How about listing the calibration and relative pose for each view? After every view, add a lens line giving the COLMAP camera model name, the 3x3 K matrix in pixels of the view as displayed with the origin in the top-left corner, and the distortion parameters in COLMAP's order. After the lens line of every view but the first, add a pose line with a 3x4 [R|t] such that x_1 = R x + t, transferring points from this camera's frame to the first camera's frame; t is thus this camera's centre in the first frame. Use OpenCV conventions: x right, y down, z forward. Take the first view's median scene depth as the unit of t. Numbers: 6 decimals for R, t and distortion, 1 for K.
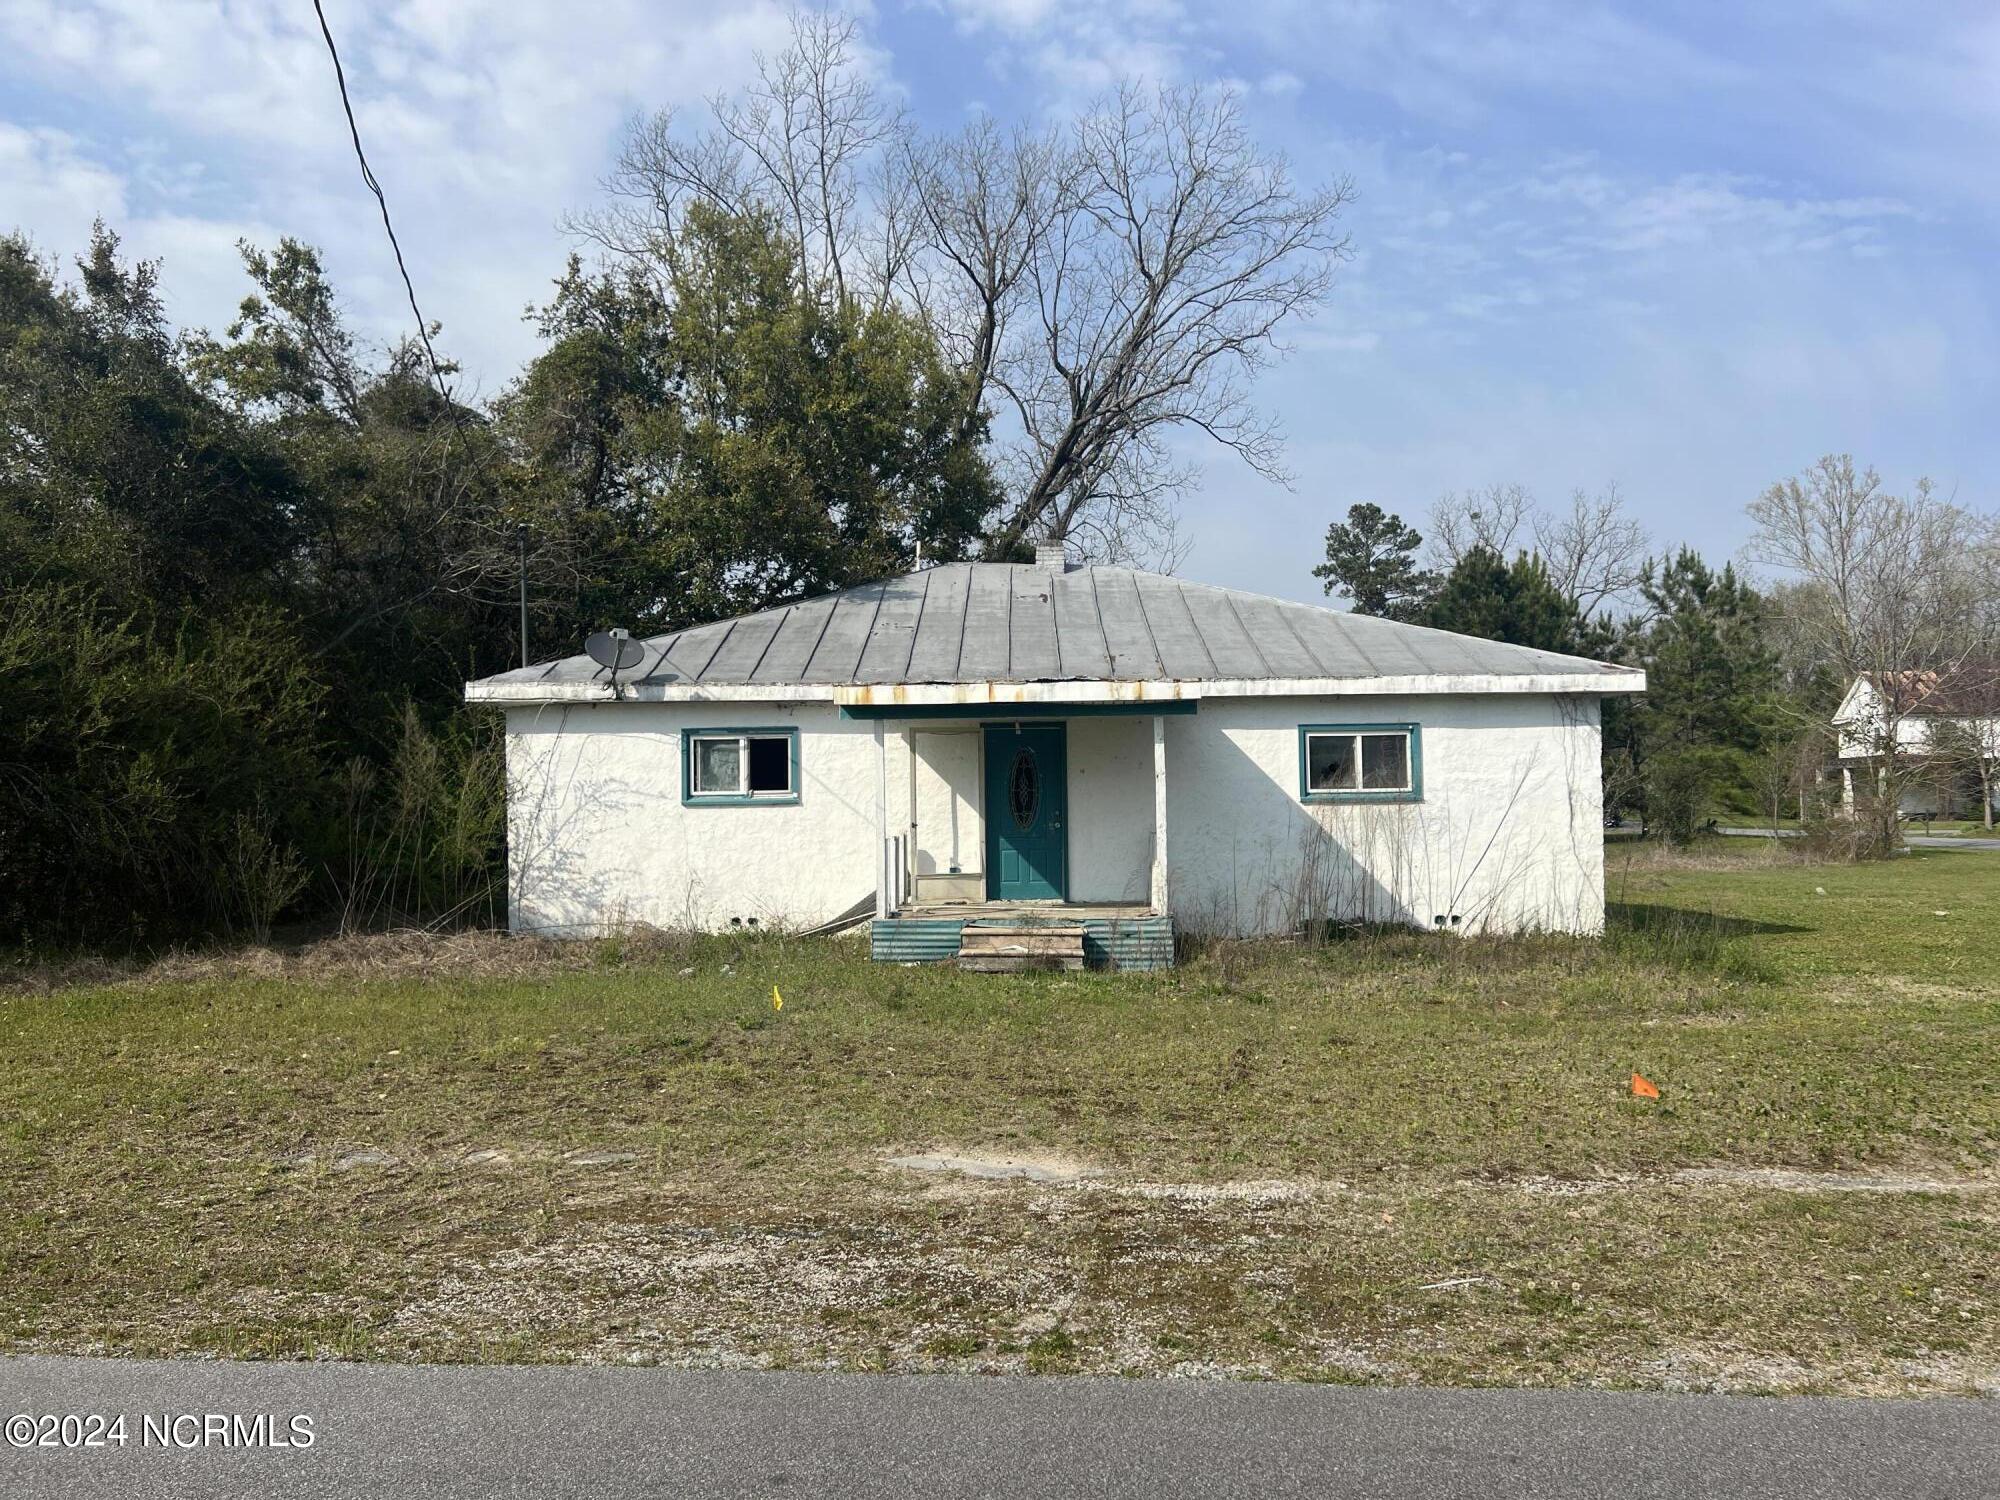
lens RADIAL K [[1521.0, 0, 1001.0], [0, 1521.0, 725.5], [0, 0, 1]] dist [0.126686, -0.152540]
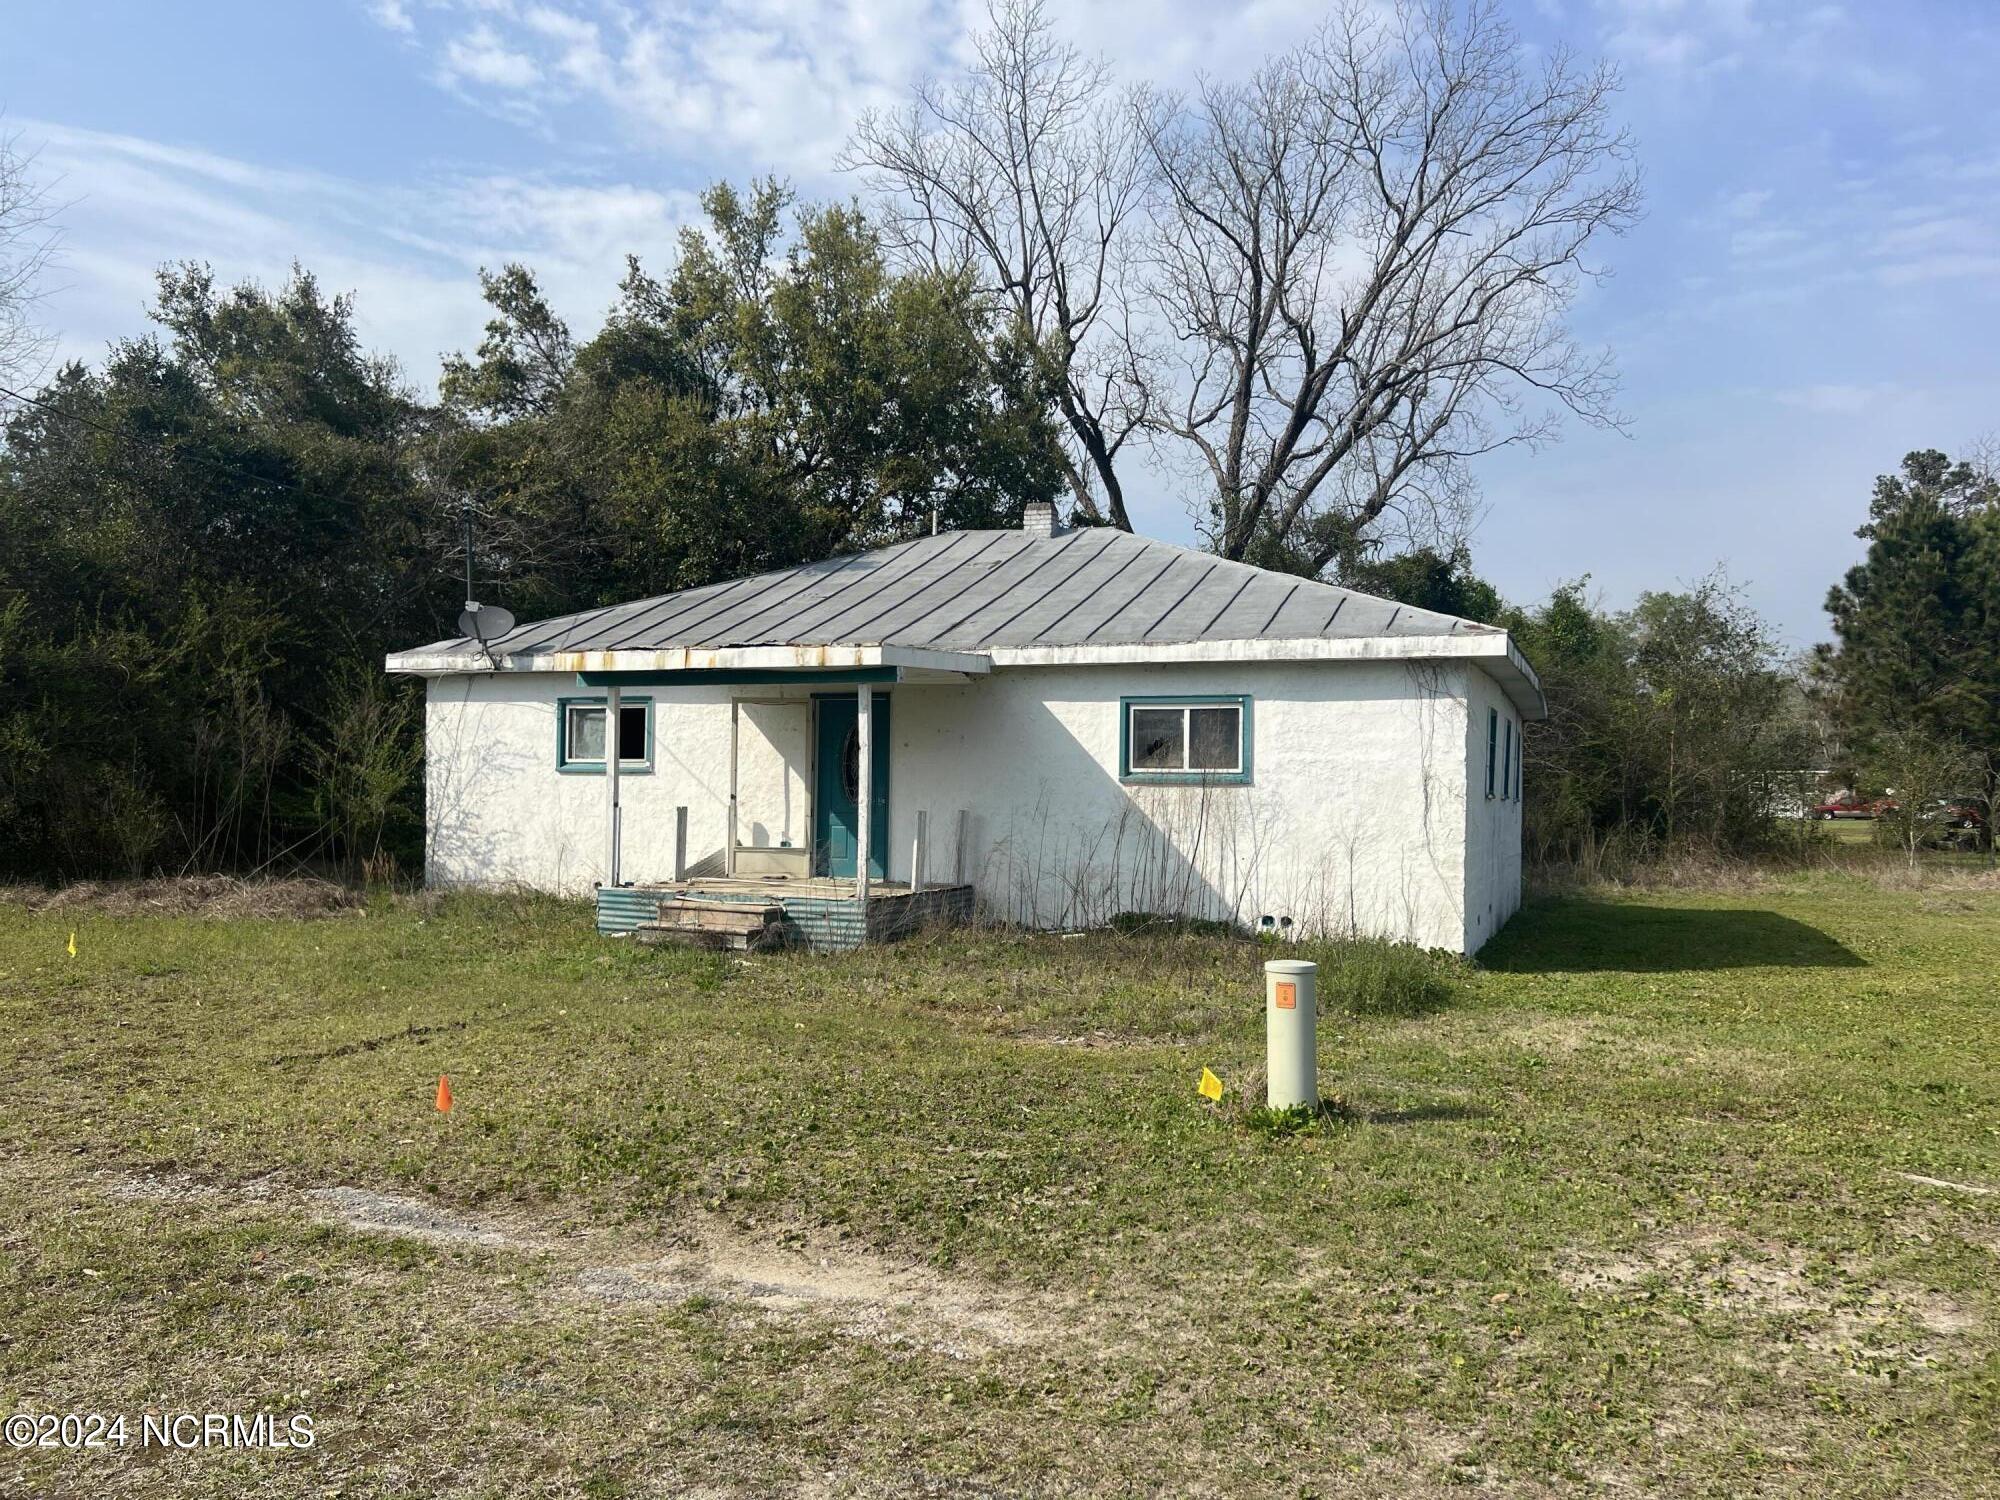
lens RADIAL K [[1511.6, 0, 1000.0], [0, 1511.6, 750.0], [0, 0, 1]] dist [0.104324, -0.143393]
pose [[0.933382, 0.016481, -0.358507, 0.444940], [-0.007236, 0.999606, 0.027113, 0.007326], [0.358813, -0.022713, 0.933133, 0.144156]]
